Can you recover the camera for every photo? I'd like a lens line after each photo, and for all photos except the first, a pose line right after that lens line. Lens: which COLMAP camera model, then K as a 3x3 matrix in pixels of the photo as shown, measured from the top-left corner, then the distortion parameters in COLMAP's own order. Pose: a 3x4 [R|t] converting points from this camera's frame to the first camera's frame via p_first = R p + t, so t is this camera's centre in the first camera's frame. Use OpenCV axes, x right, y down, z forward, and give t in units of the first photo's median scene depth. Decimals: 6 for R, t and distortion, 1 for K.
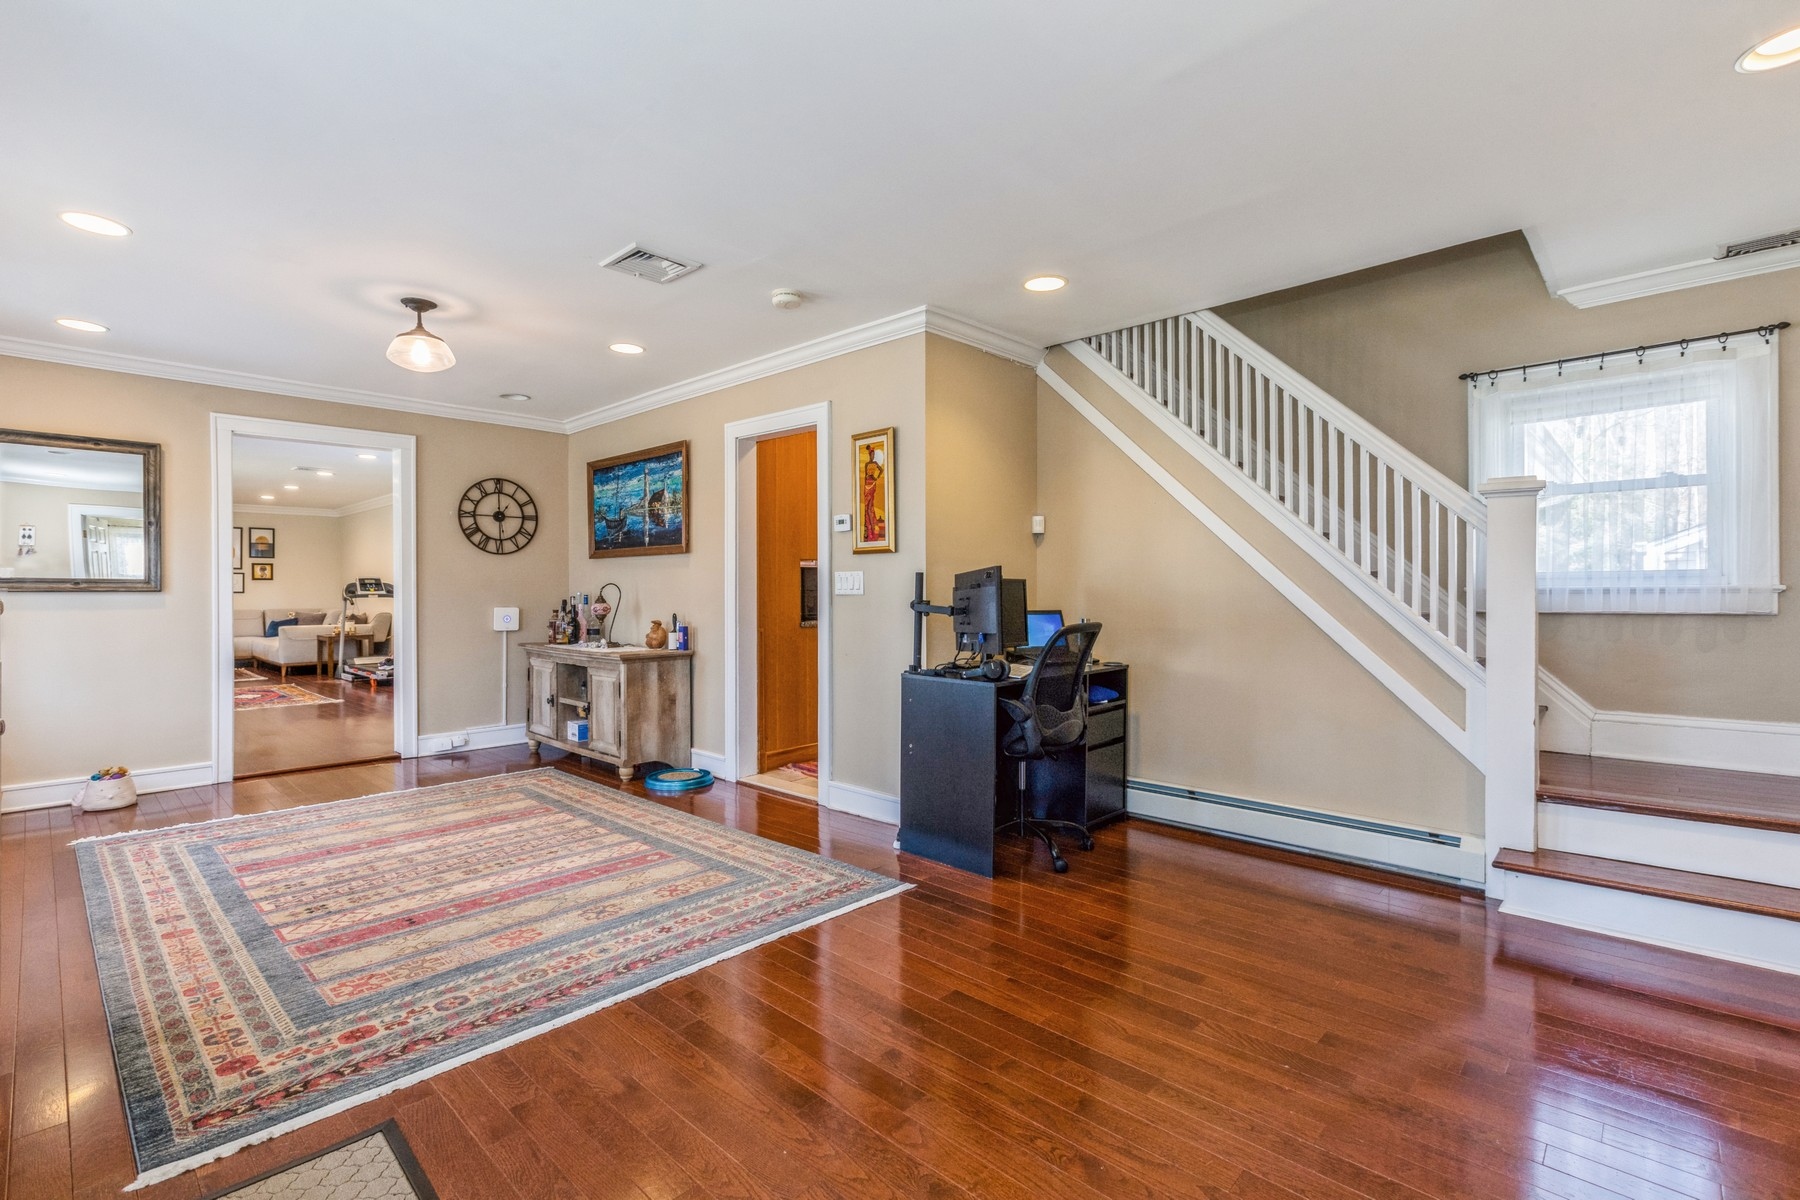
lens RADIAL K [[813.2, 0, 891.1], [0, 813.2, 592.1], [0, 0, 1]] dist [0.001046, 0.000217]
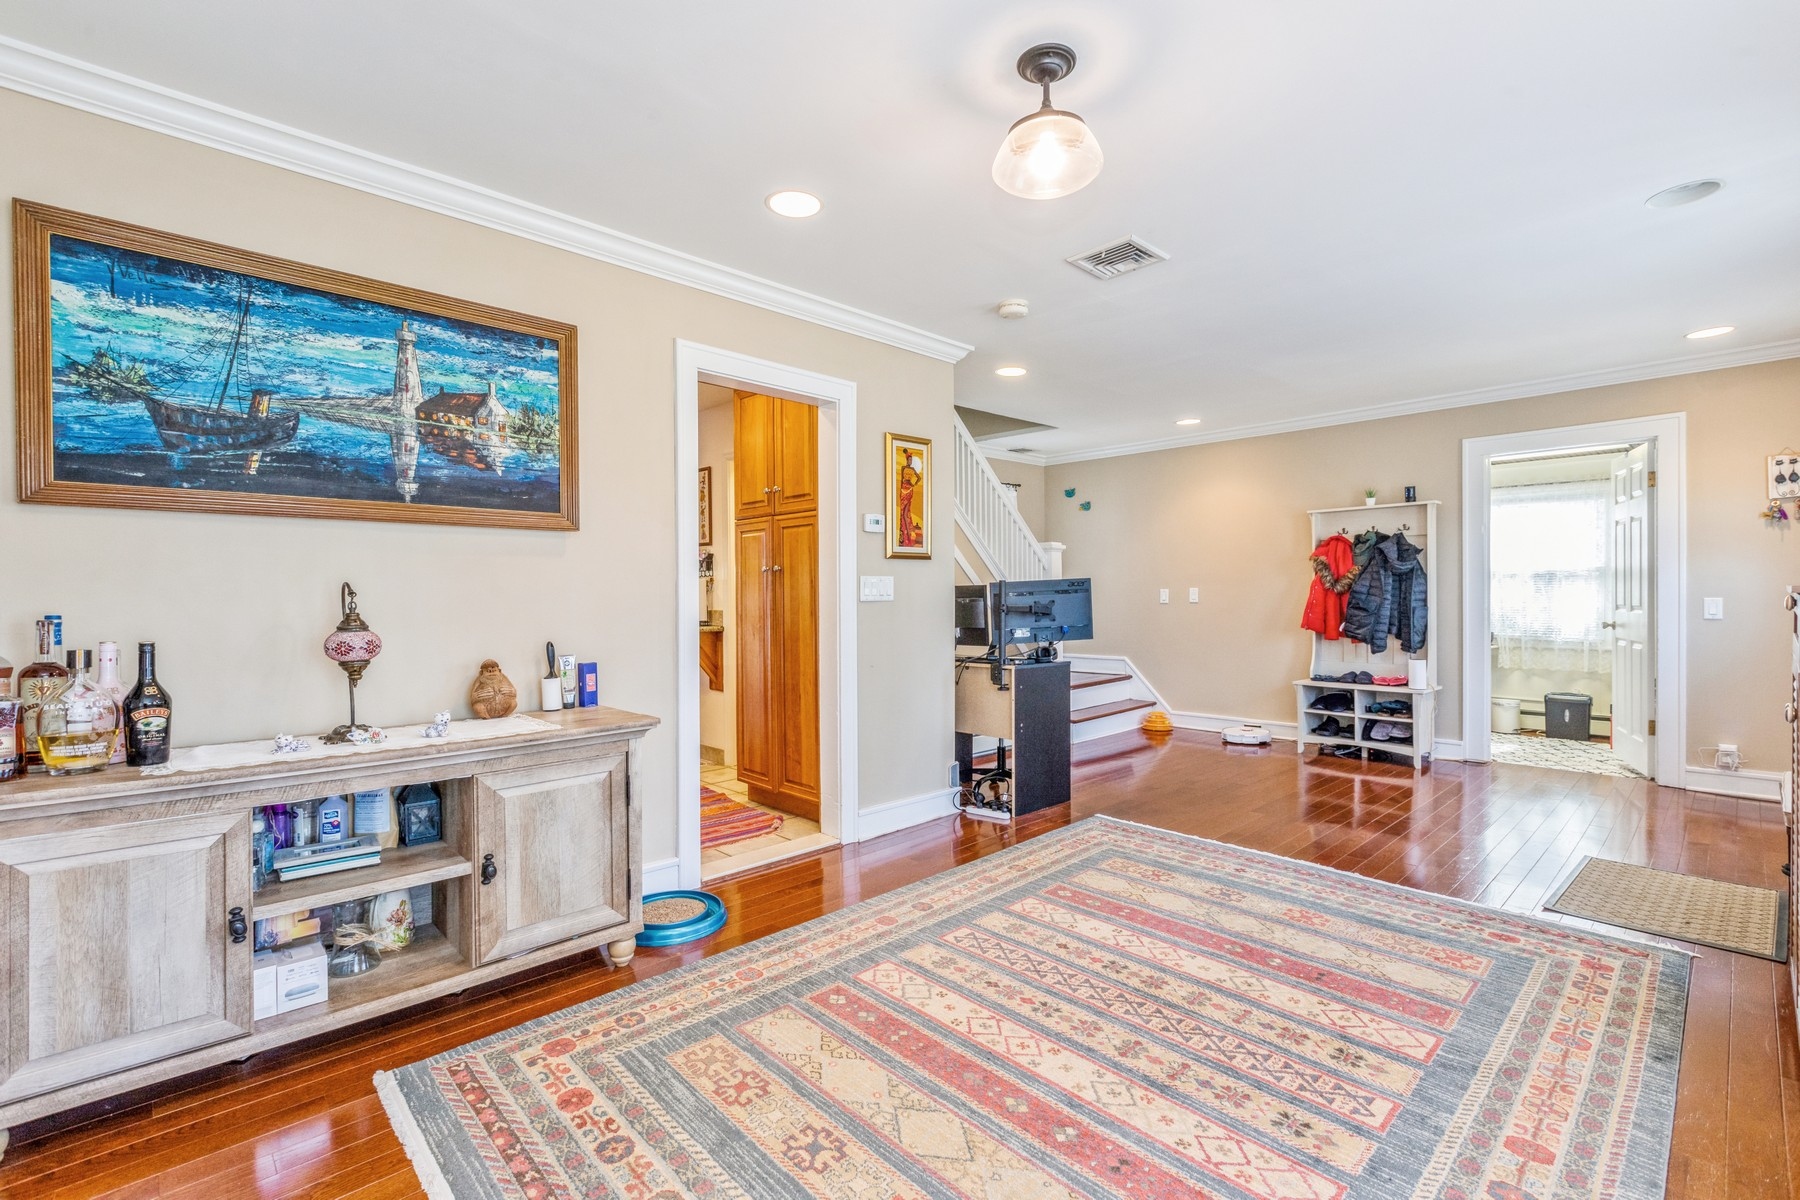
lens RADIAL K [[807.8, 0, 900.0], [0, 807.8, 600.0], [0, 0, 1]] dist [0.005608, -0.000020]
pose [[0.046845, -0.004563, 0.998892, -1.101031], [0.009085, 0.999950, 0.004142, -0.001776], [-0.998861, 0.008881, 0.046884, 1.051868]]
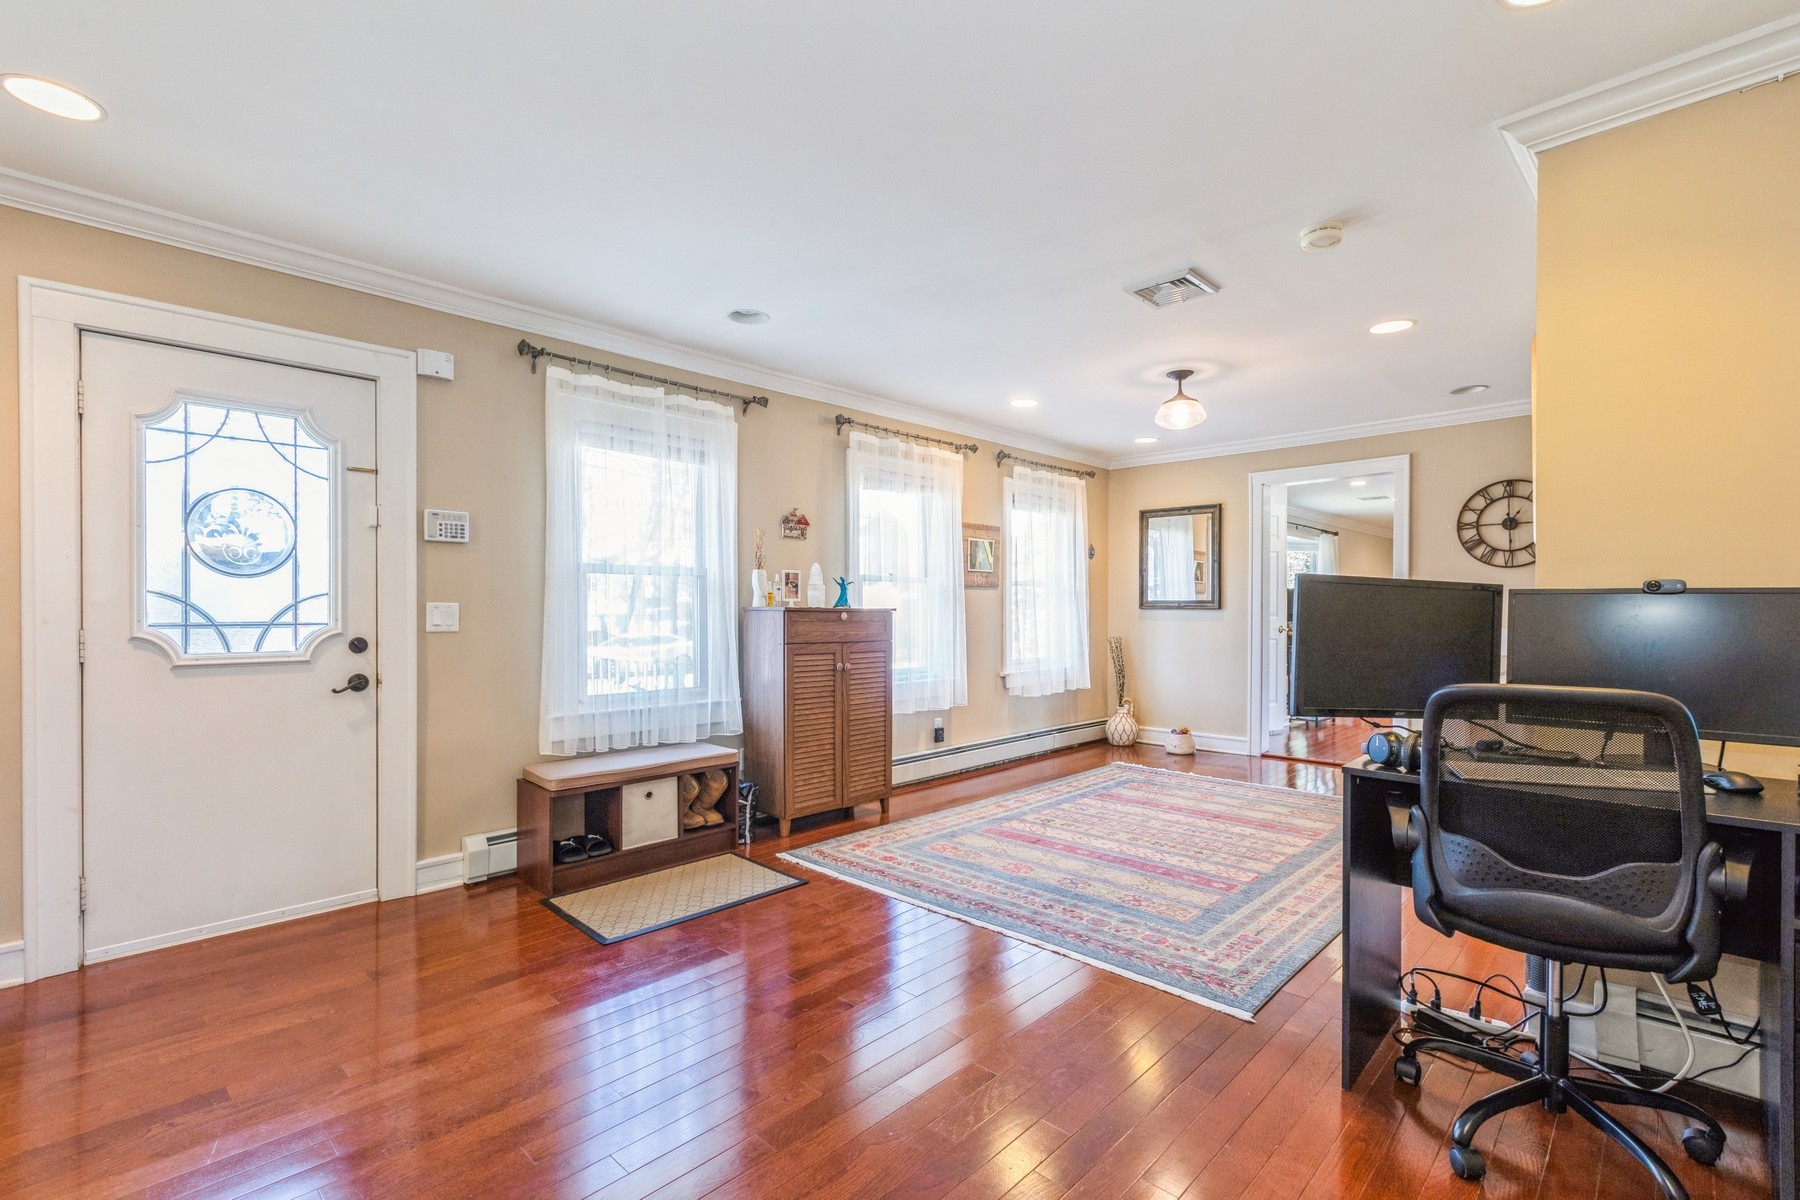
lens RADIAL K [[816.8, 0, 907.0], [0, 816.8, 611.0], [0, 0, 1]] dist [0.001677, 0.000130]
pose [[0.002327, 0.007261, -0.999971, 0.630995], [-0.002968, 0.999969, 0.007254, -0.007295], [0.999993, 0.002951, 0.002349, 0.576904]]
